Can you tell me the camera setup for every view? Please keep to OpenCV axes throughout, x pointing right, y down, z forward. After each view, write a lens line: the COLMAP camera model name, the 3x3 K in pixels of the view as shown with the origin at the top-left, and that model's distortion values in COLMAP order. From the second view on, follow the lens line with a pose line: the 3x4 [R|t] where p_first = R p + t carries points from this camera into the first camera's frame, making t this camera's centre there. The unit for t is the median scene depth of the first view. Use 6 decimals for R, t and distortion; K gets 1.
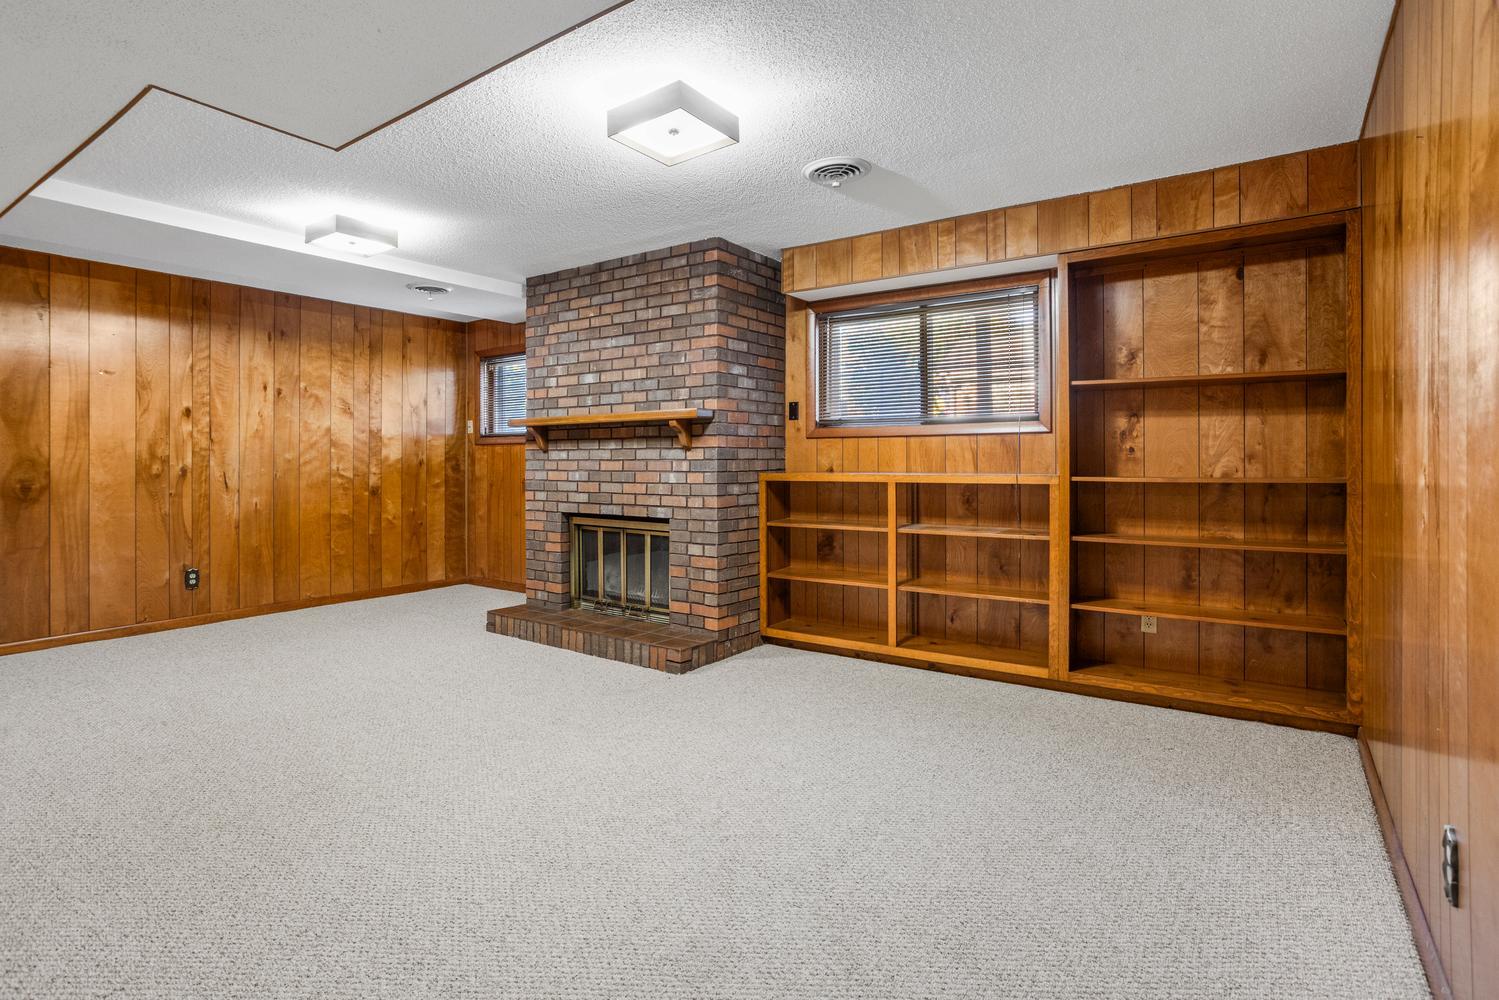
lens RADIAL K [[750.7, 0, 749.9], [0, 750.7, 484.3], [0, 0, 1]] dist [-0.045824, 0.028075]
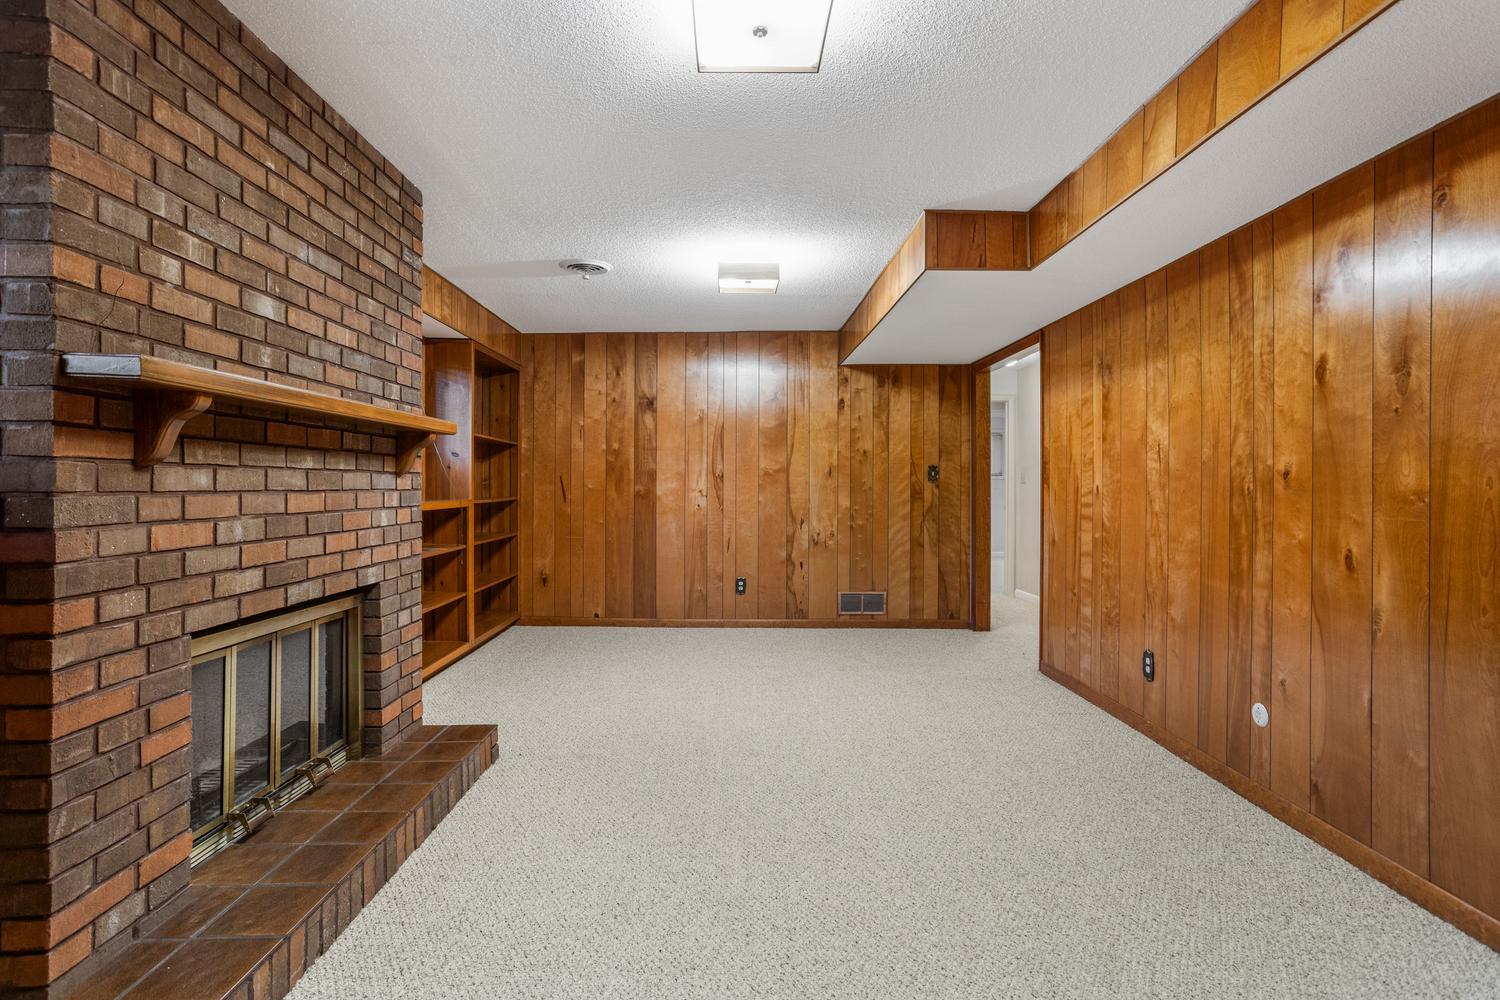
lens RADIAL K [[751.2, 0, 750.4], [0, 751.2, 484.3], [0, 0, 1]] dist [-0.045824, 0.028075]
pose [[-0.602900, -0.010657, 0.797745, -0.729334], [0.002492, 0.999881, 0.015241, -0.042230], [-0.797813, 0.011177, -0.602802, 1.028820]]
